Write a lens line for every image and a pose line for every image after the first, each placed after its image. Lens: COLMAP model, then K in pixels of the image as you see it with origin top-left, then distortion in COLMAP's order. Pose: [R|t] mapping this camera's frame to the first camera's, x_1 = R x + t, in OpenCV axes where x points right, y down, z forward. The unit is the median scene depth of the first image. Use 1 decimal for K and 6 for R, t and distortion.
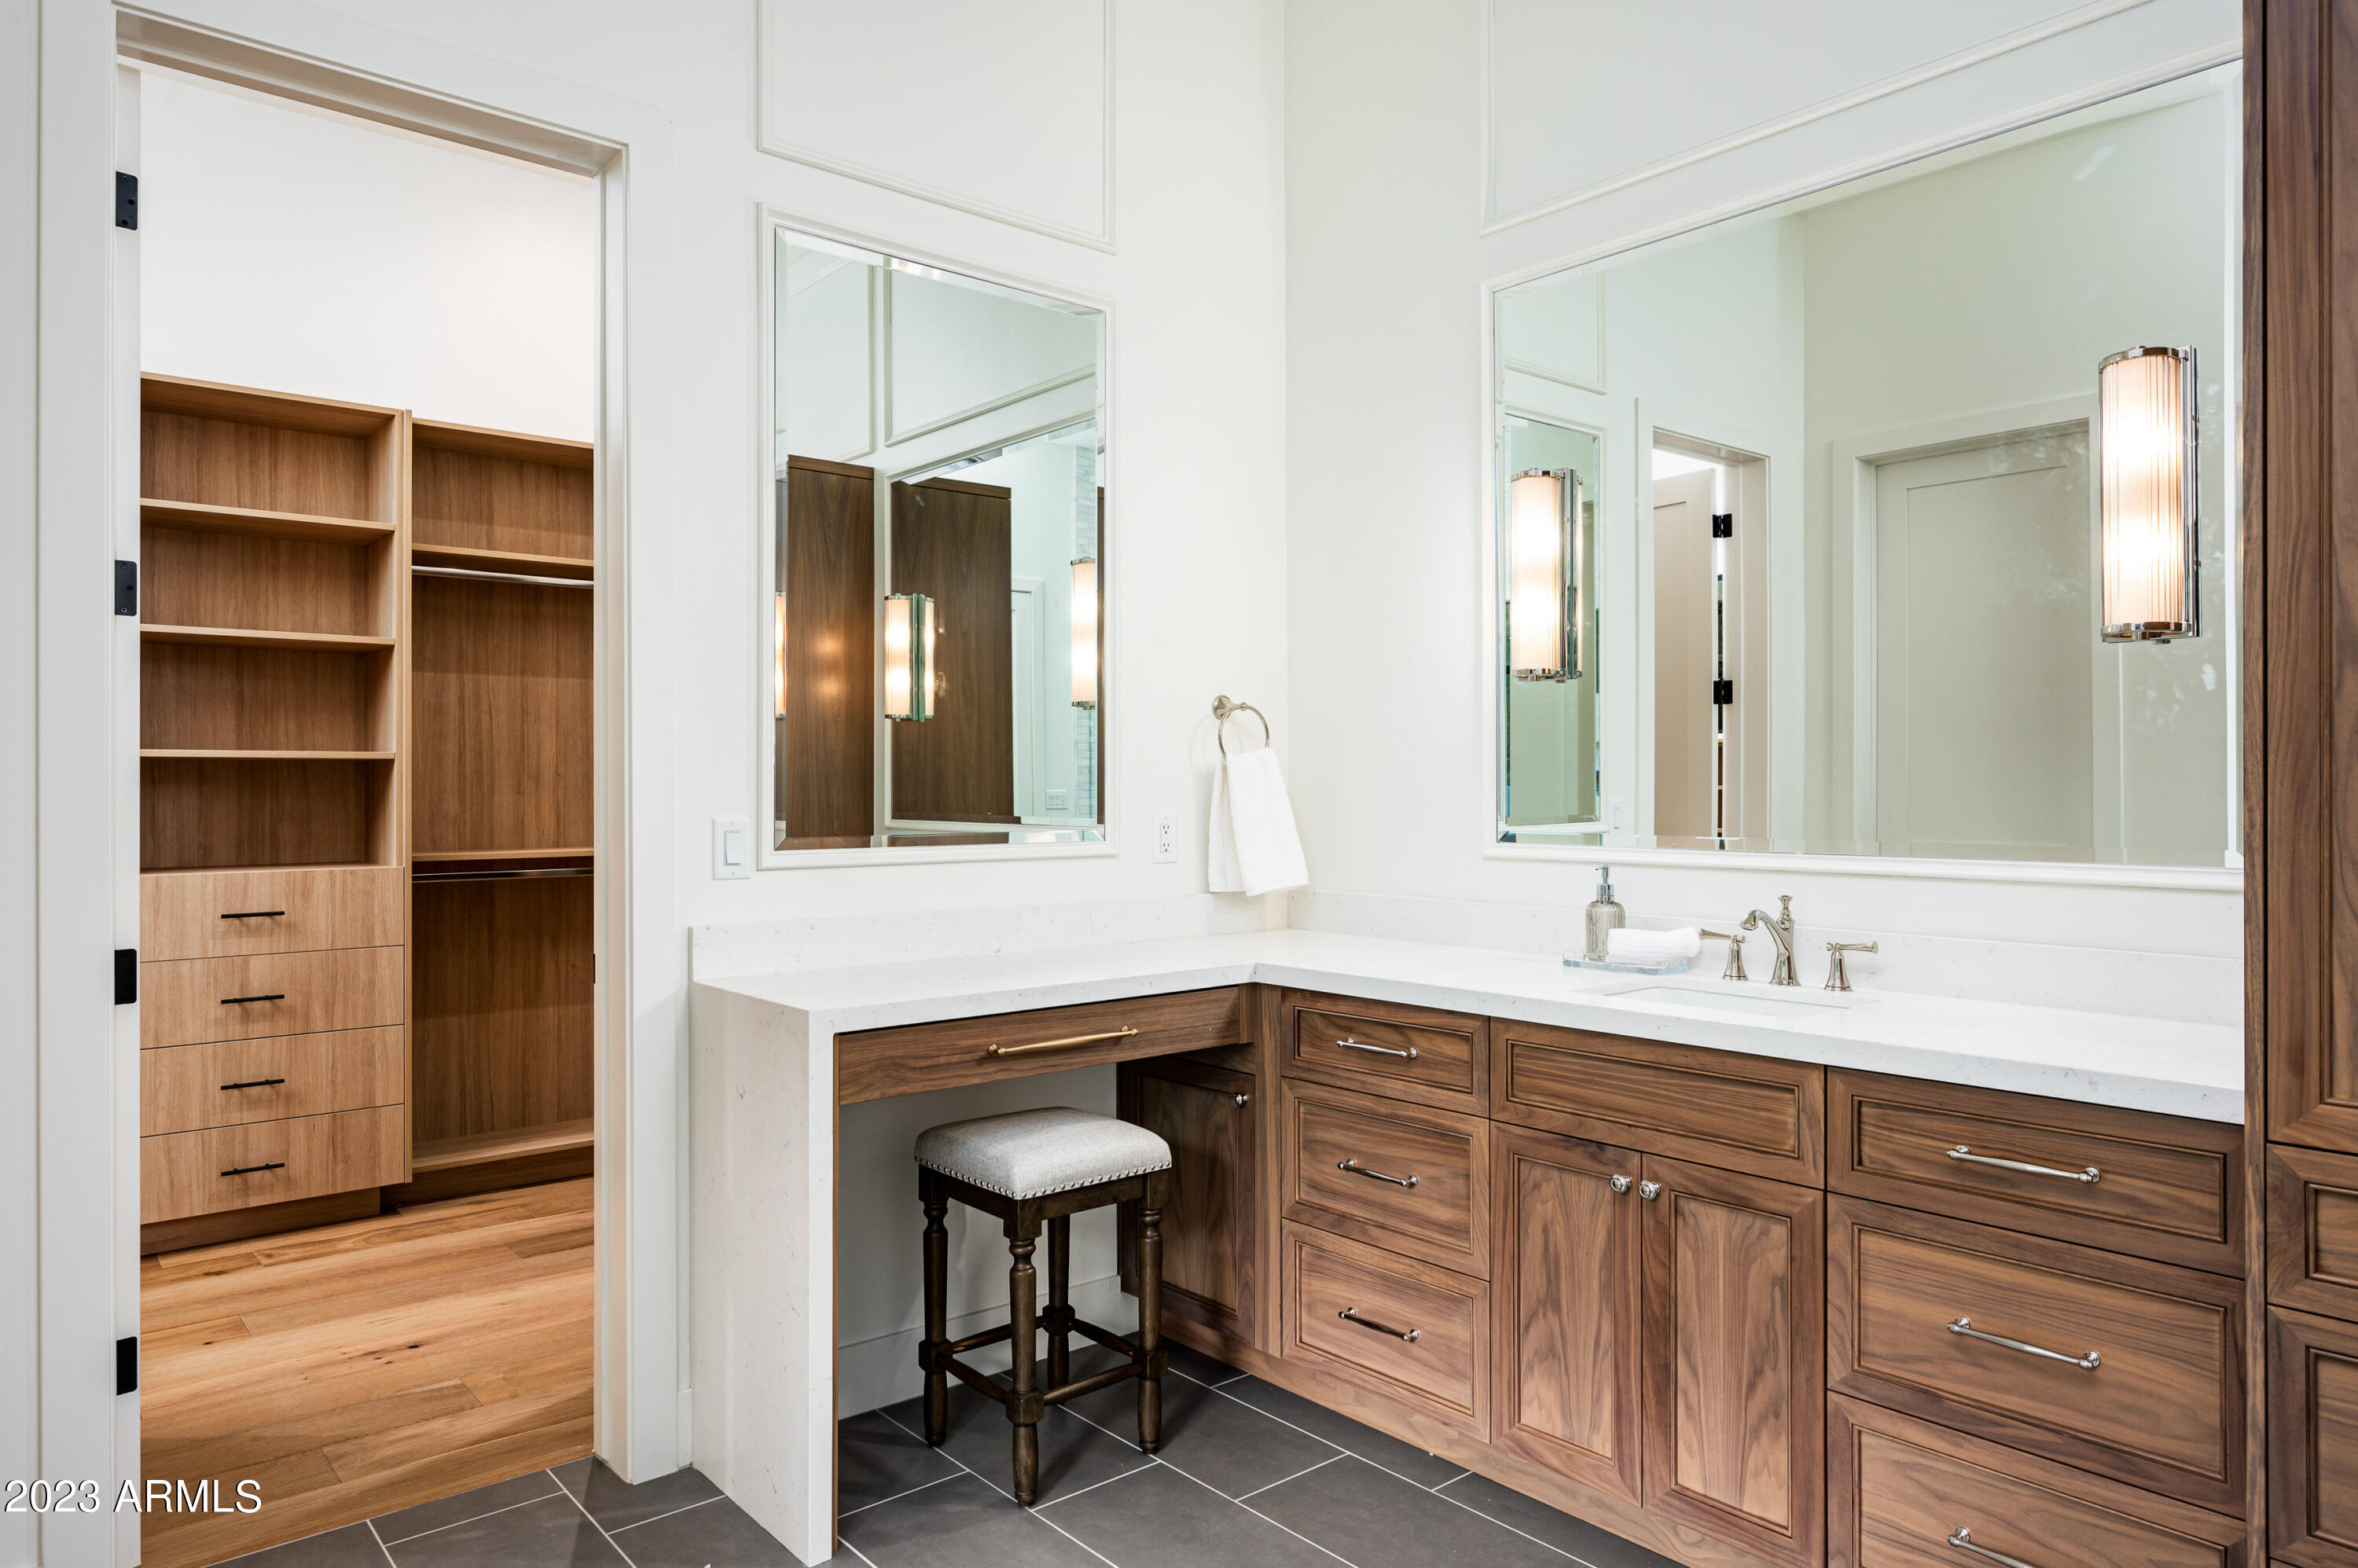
lens RADIAL K [[1422.4, 0, 1171.6], [0, 1422.4, 786.7], [0, 0, 1]] dist [0.004907, -0.001648]
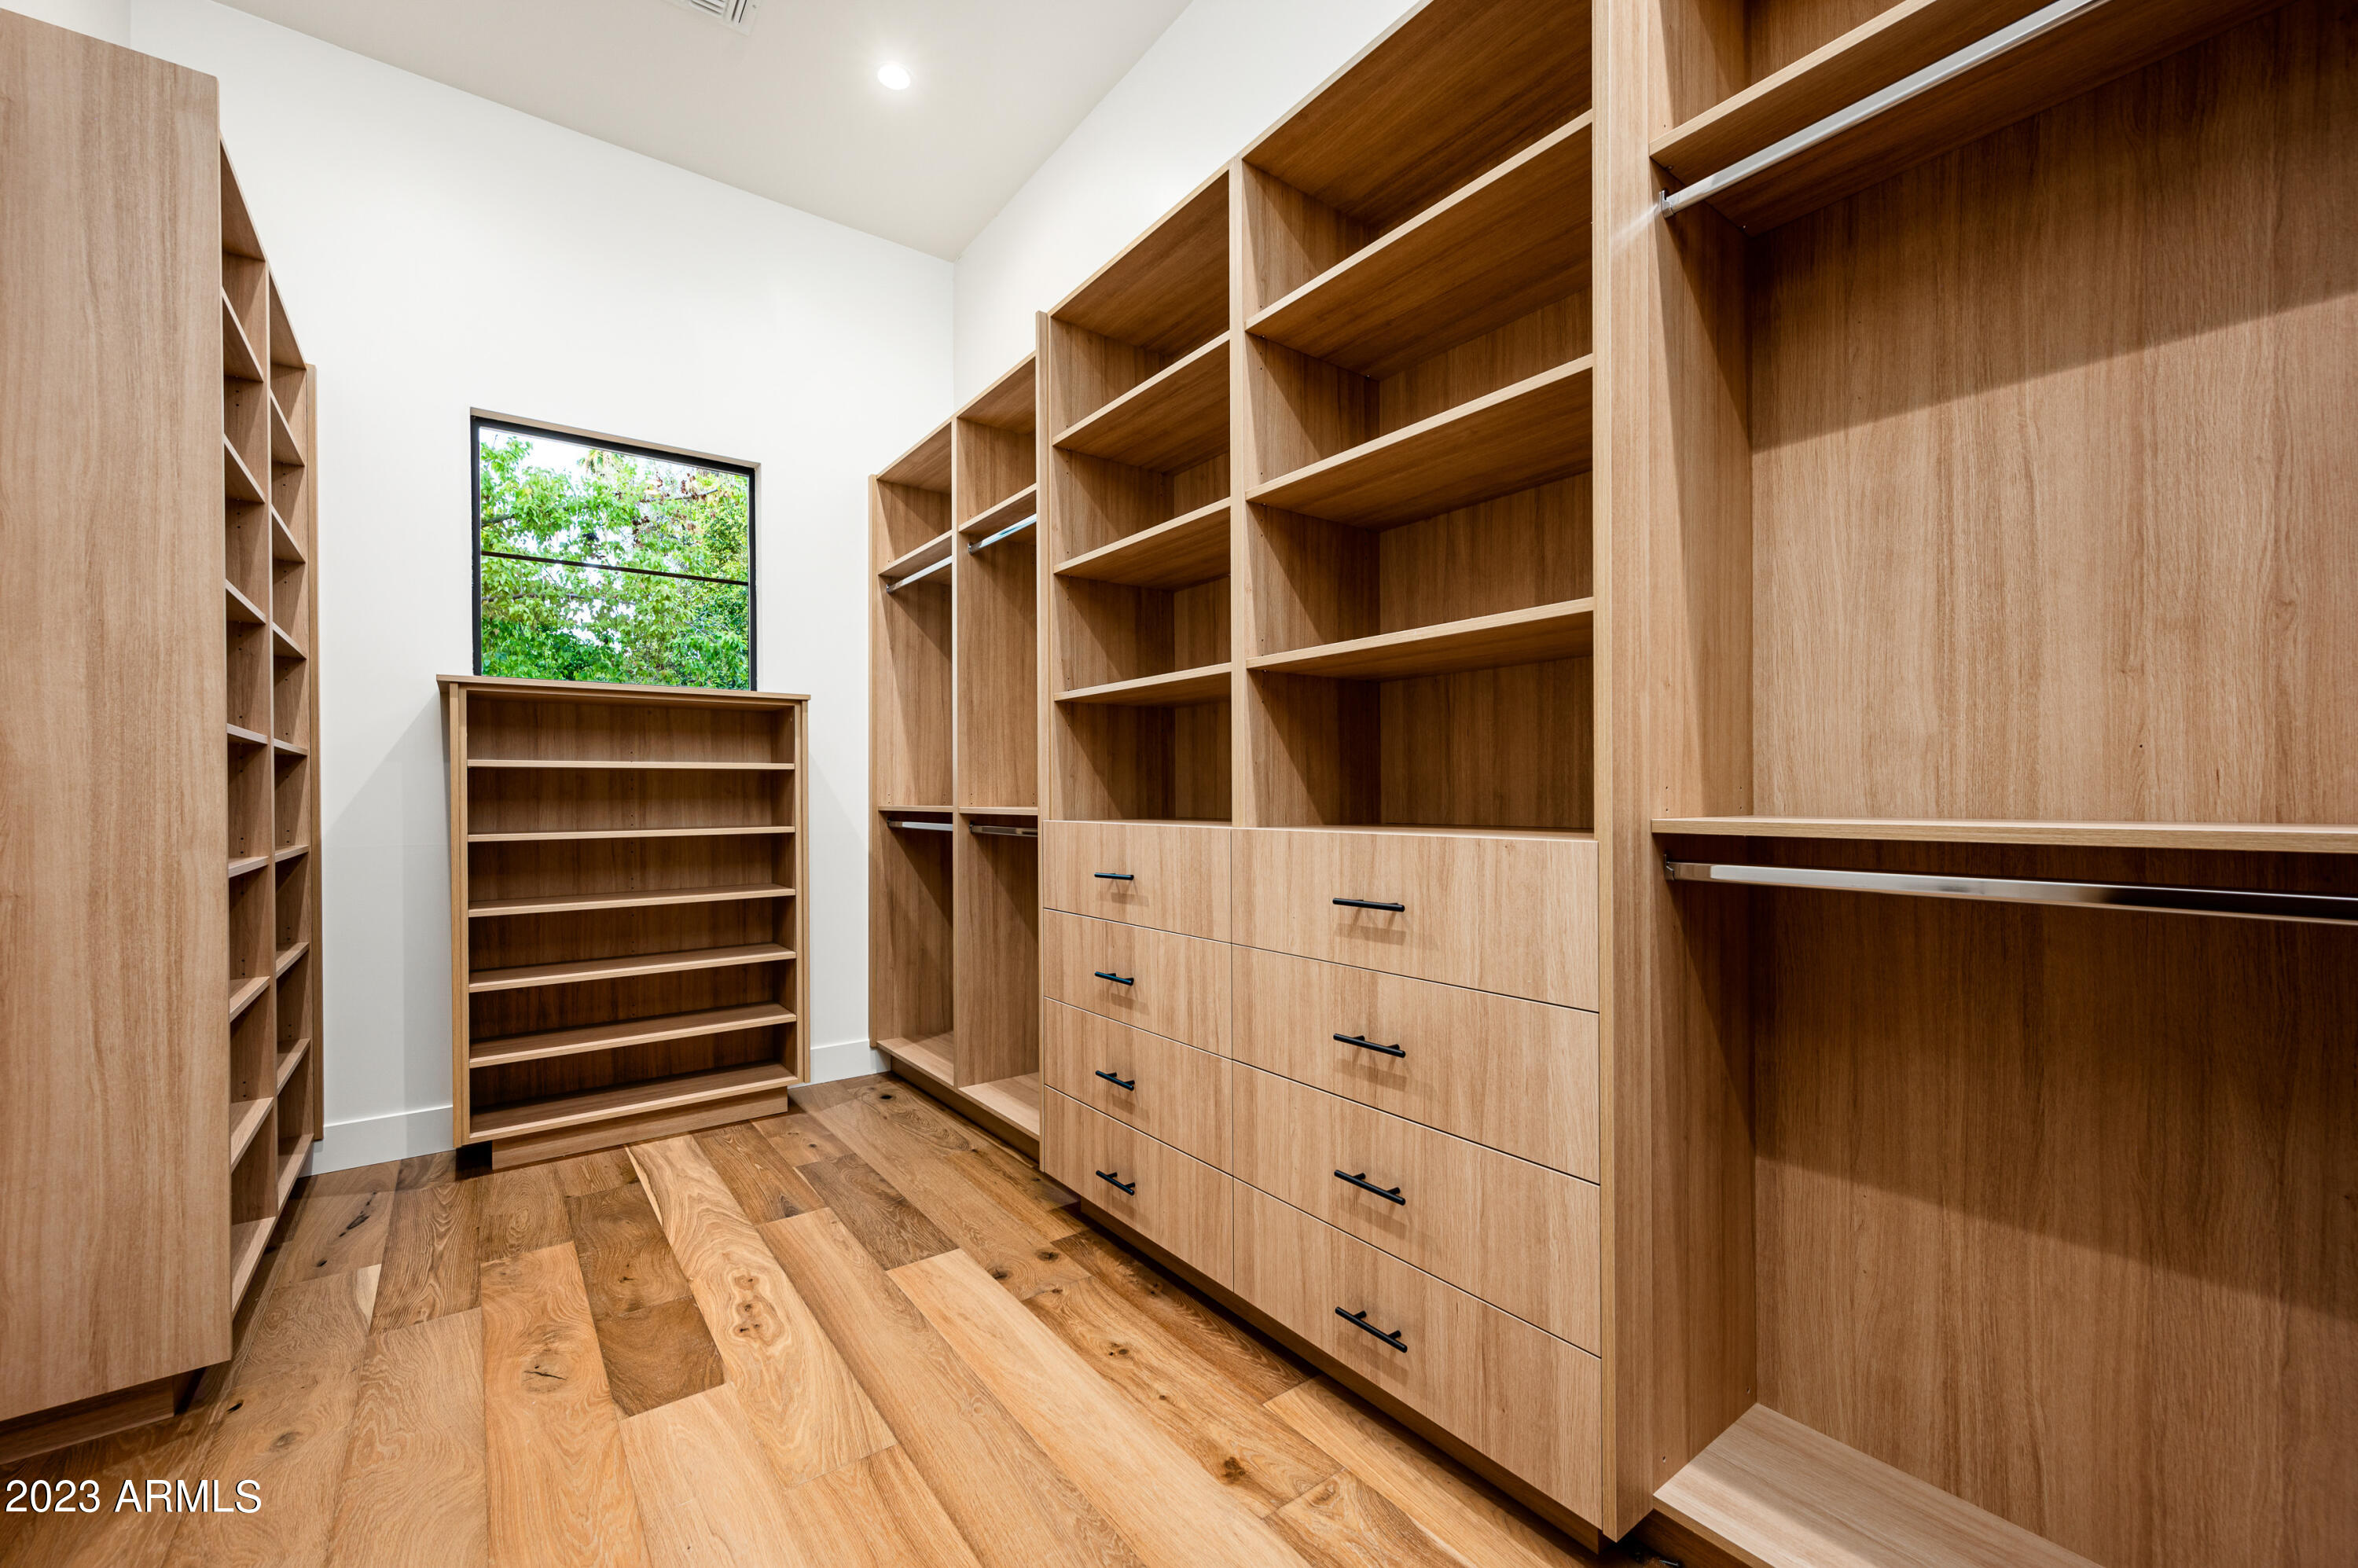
lens RADIAL K [[943.1, 0, 1175.2], [0, 943.1, 795.9], [0, 0, 1]] dist [-0.002050, -0.000108]
pose [[-0.068038, 0.001599, -0.997681, -0.154619], [0.004089, 0.999991, 0.001324, 0.027536], [0.997674, -0.003989, -0.068044, 0.600470]]
